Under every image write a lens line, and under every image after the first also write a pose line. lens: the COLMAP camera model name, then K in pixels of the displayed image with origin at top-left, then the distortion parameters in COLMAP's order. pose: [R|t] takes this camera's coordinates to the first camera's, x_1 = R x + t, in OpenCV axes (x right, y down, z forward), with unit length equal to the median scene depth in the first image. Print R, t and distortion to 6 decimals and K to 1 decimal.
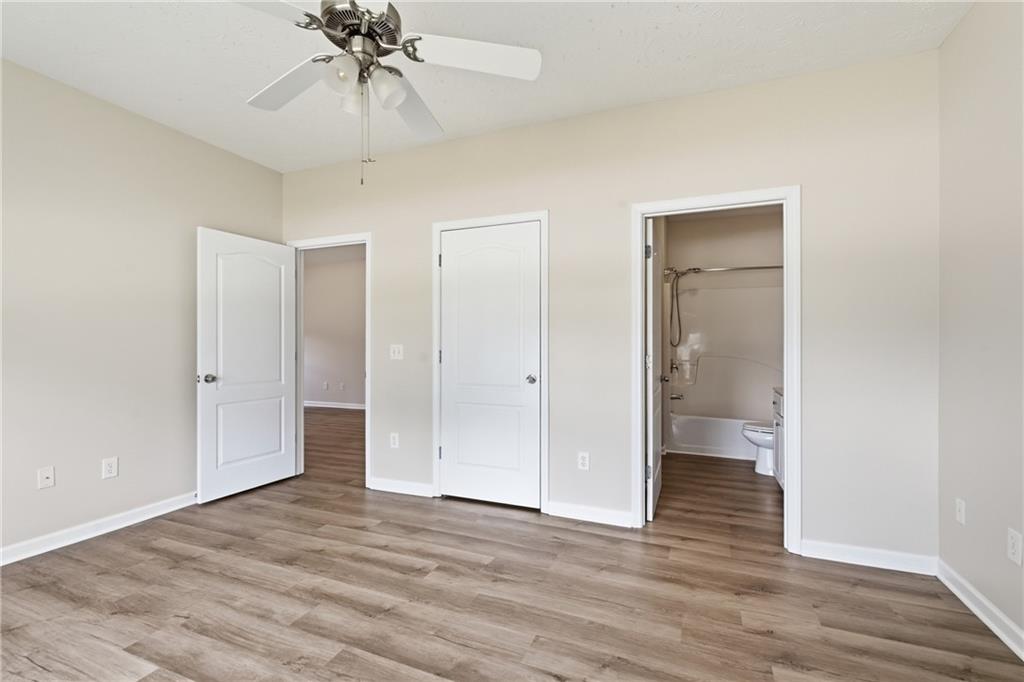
lens RADIAL K [[449.1, 0, 515.9], [0, 449.1, 346.8], [0, 0, 1]] dist [-0.000140, 0.000217]
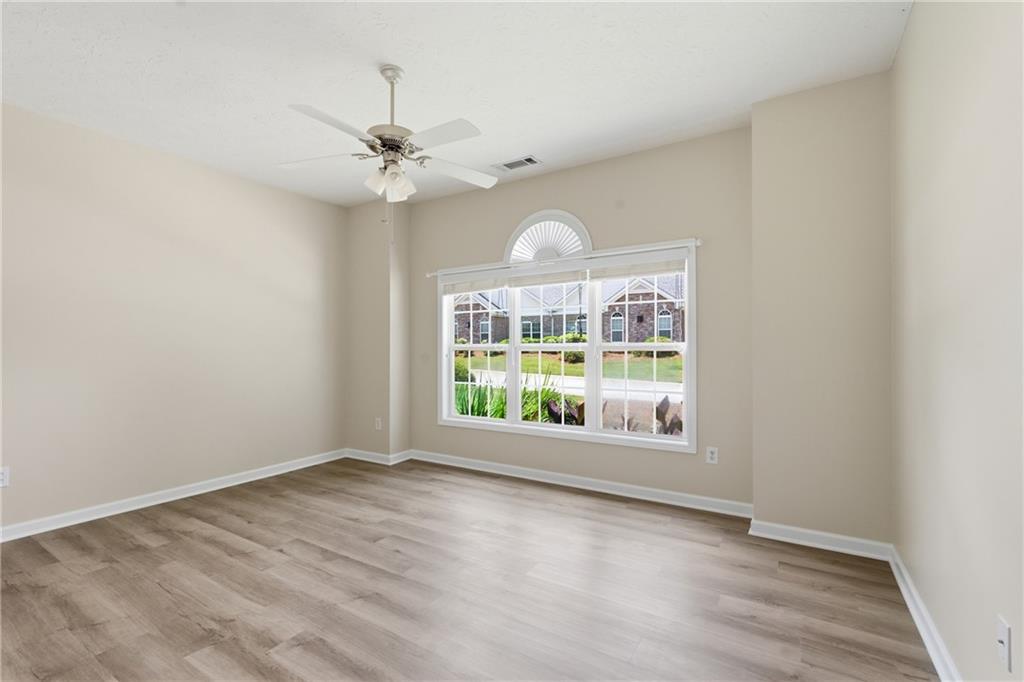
lens RADIAL K [[449.1, 0, 514.1], [0, 449.1, 344.8], [0, 0, 1]] dist [-0.000140, 0.000217]
pose [[-0.985122, 0.003563, 0.171819, -0.778747], [0.002783, 0.999985, -0.004782, -0.006269], [-0.171834, -0.004232, -0.985117, 1.866066]]
